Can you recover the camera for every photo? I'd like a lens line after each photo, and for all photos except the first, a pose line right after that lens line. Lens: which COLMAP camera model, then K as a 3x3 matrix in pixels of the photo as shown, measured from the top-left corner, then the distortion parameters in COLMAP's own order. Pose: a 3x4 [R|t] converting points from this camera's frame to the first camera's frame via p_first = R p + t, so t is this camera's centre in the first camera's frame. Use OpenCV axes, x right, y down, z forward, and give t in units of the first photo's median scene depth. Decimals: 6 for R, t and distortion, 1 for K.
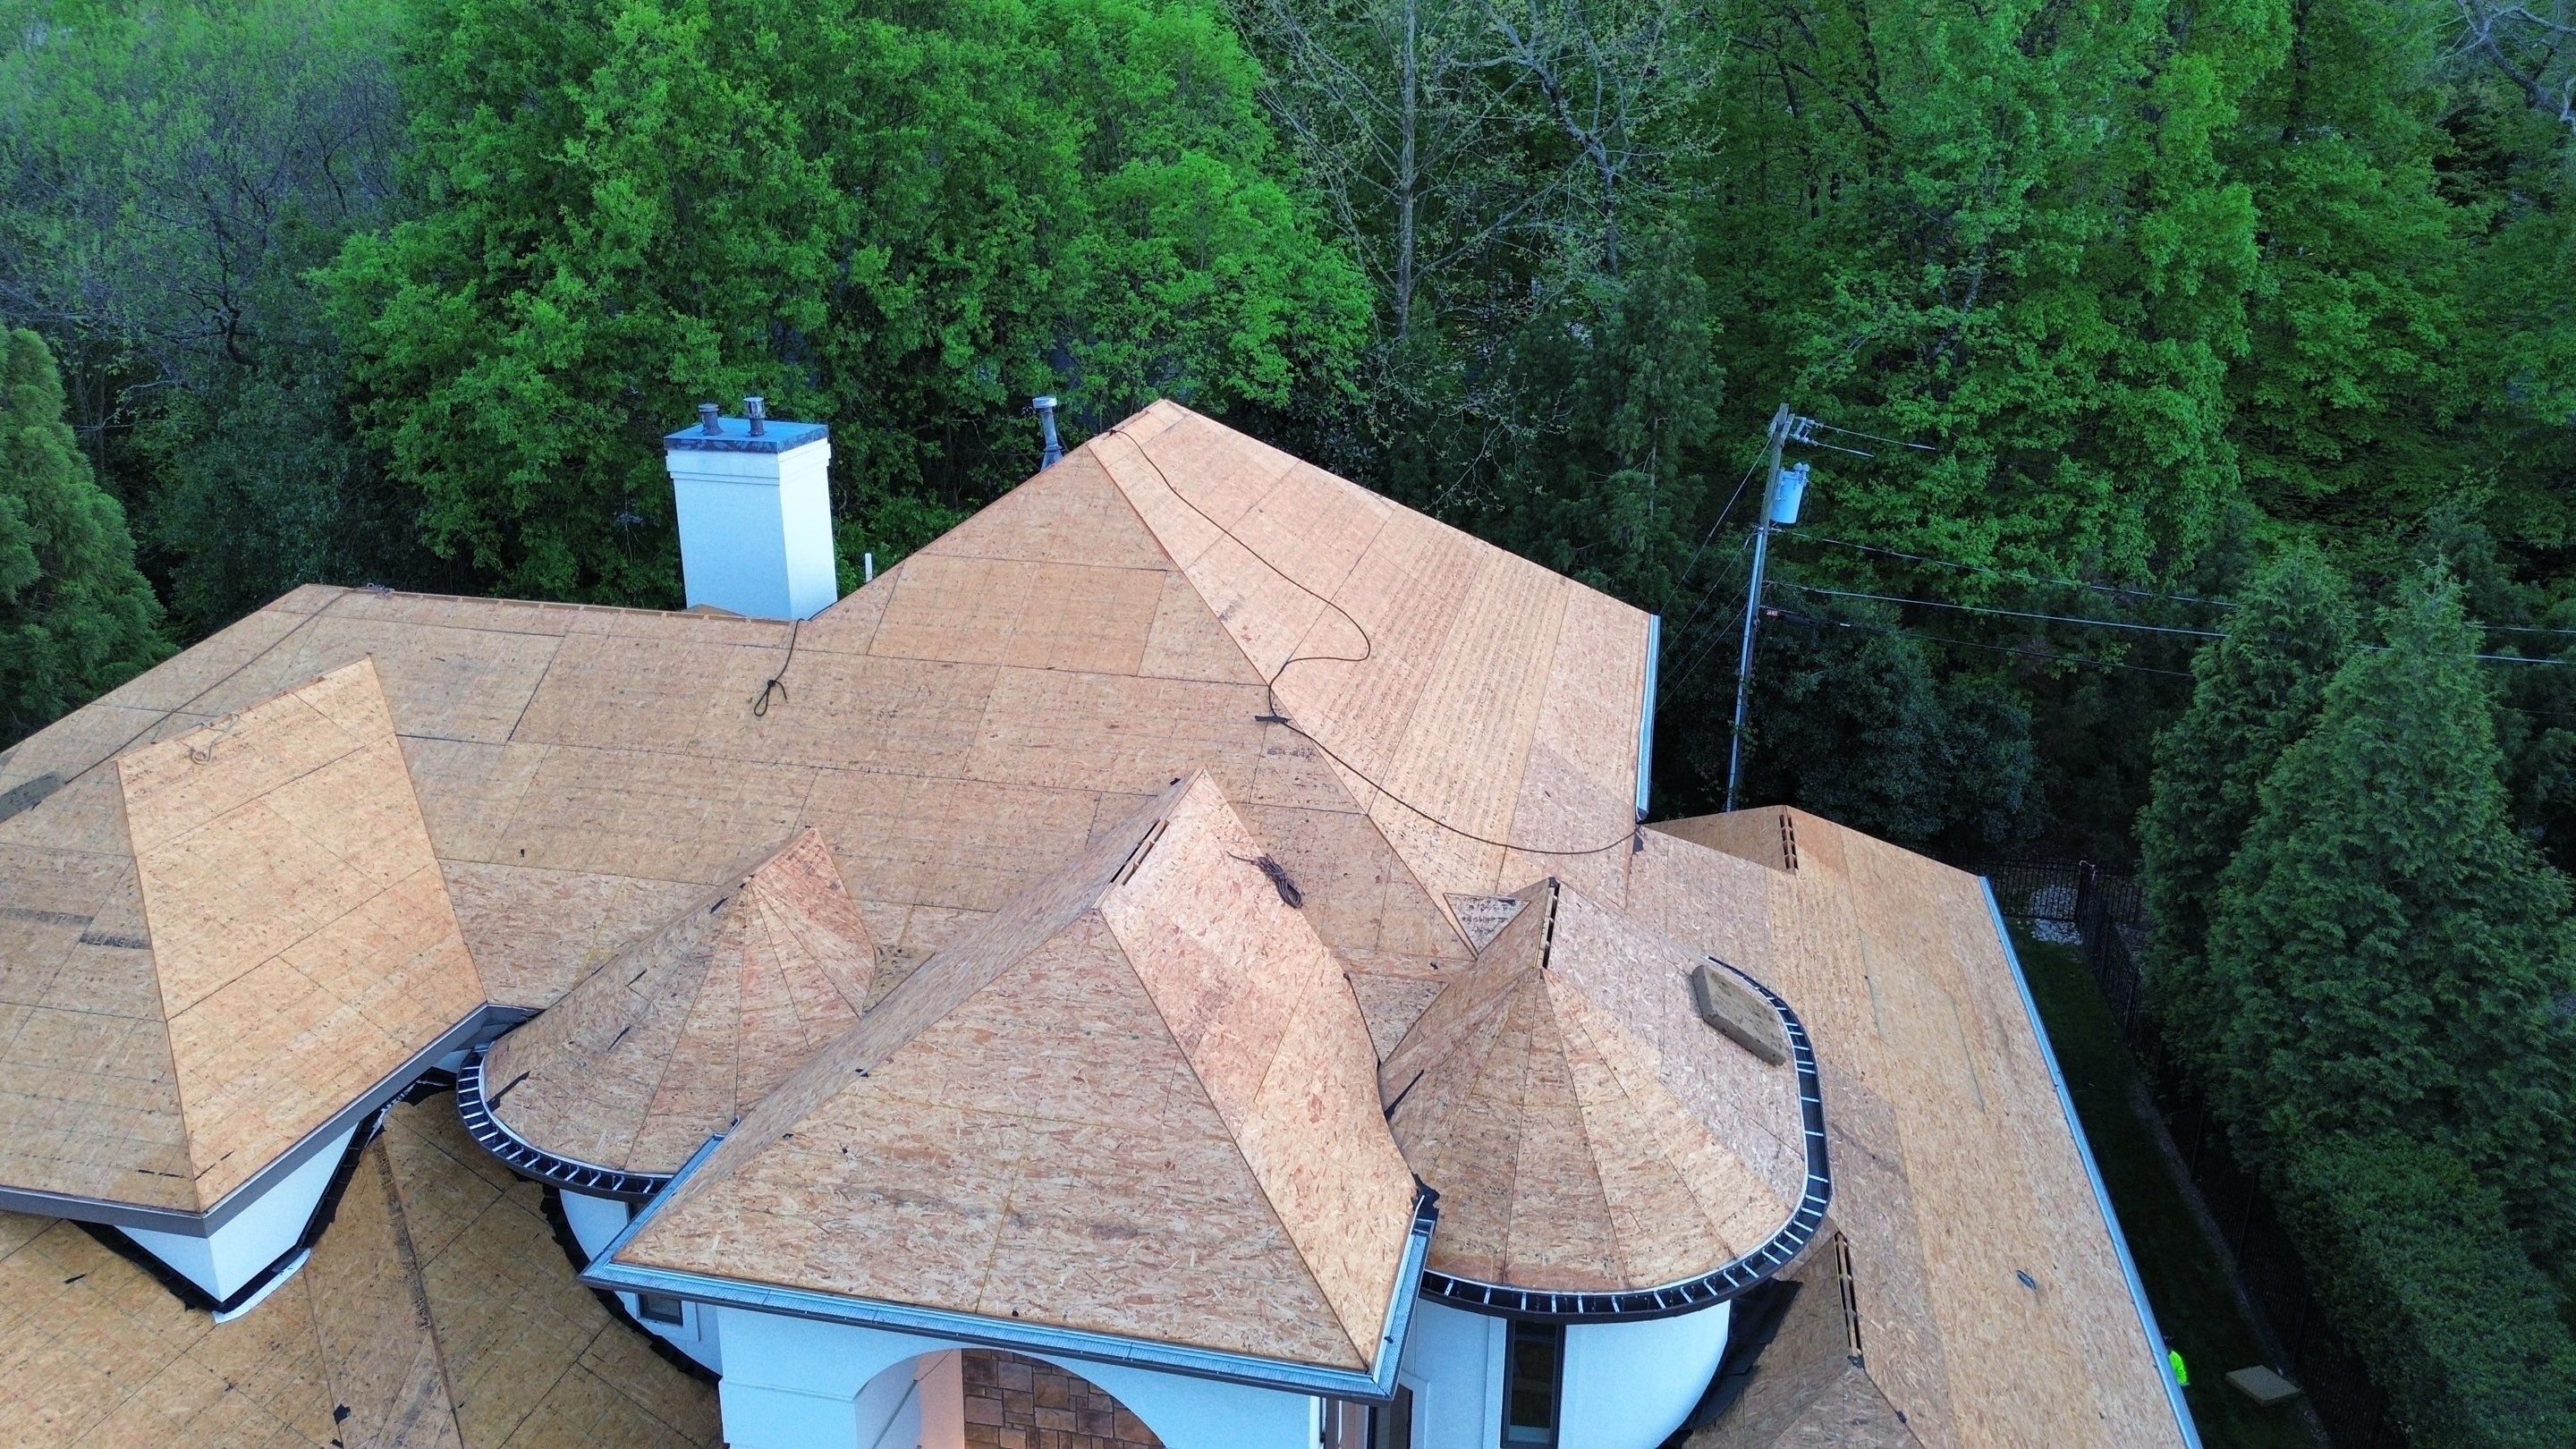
lens RADIAL K [[1832.0, 0, 1288.4], [0, 1832.0, 716.4], [0, 0, 1]] dist [0.072613, -0.076487]
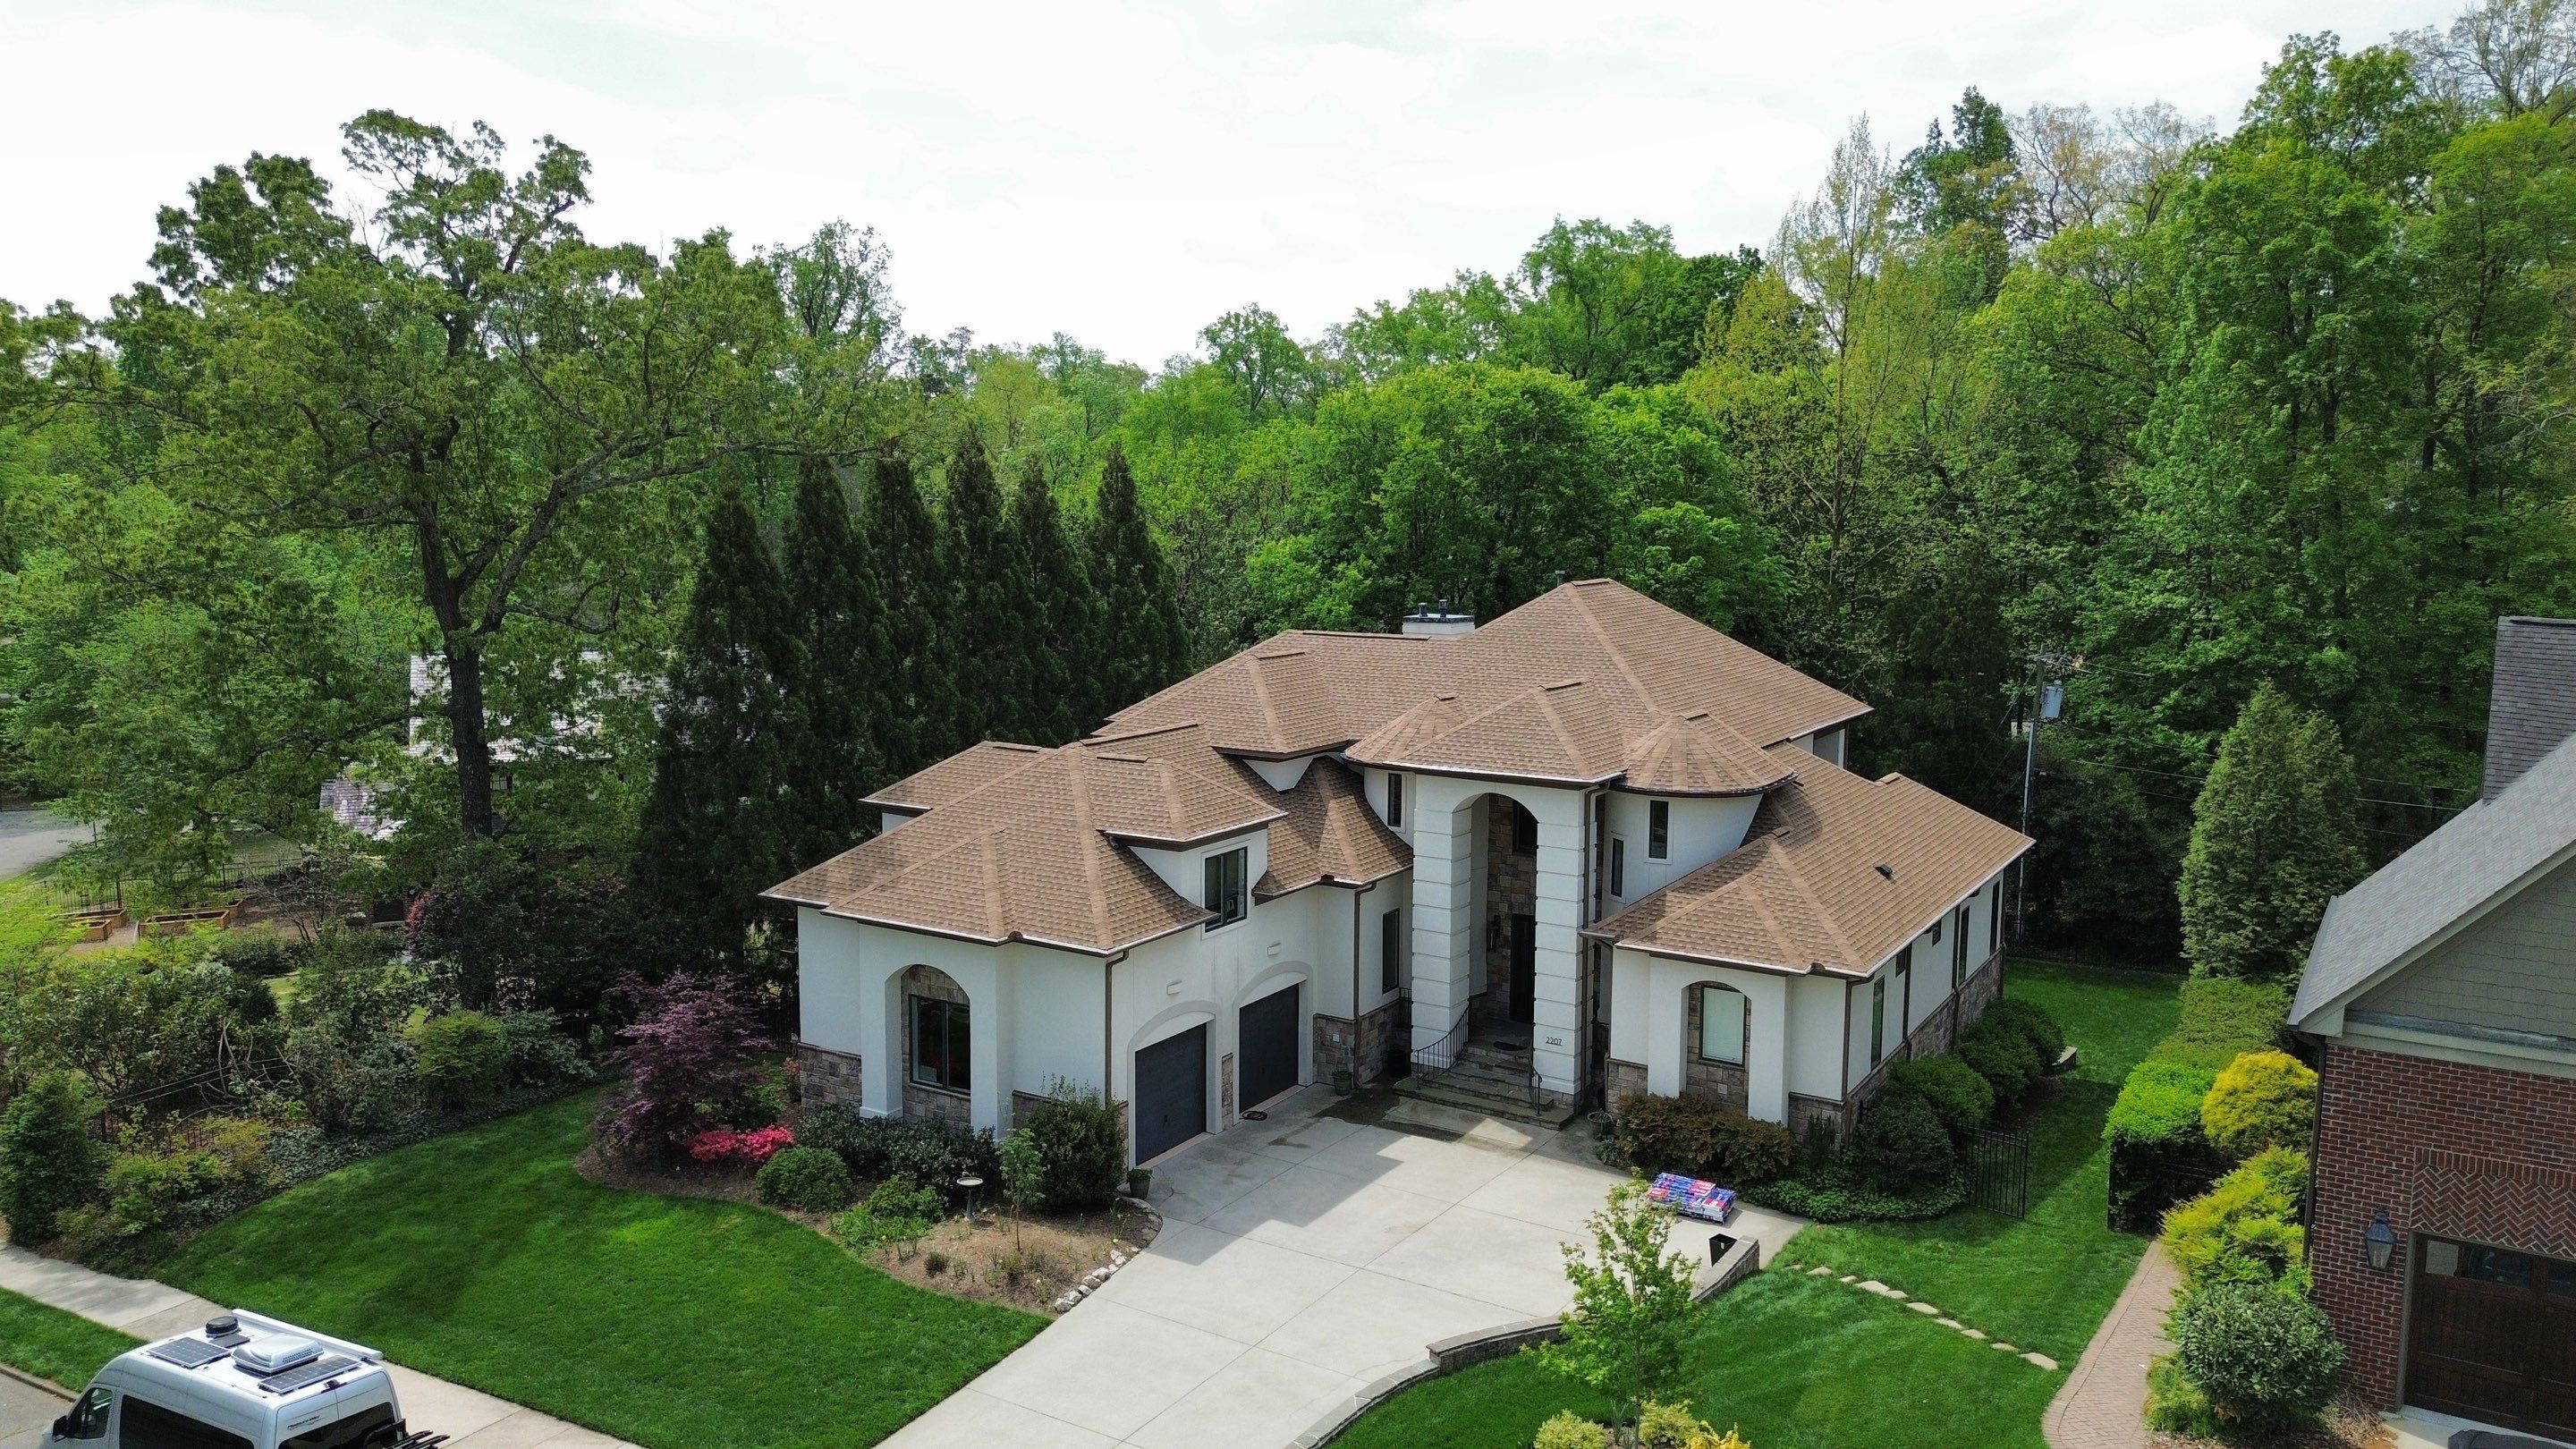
lens RADIAL K [[1832.0, 0, 1288.4], [0, 1832.0, 716.4], [0, 0, 1]] dist [0.072613, -0.076487]
pose [[0.935342, 0.035745, -0.351933, 0.228194], [-0.115095, 0.971501, -0.207217, 0.326550], [0.334496, 0.234325, 0.912800, -0.755502]]
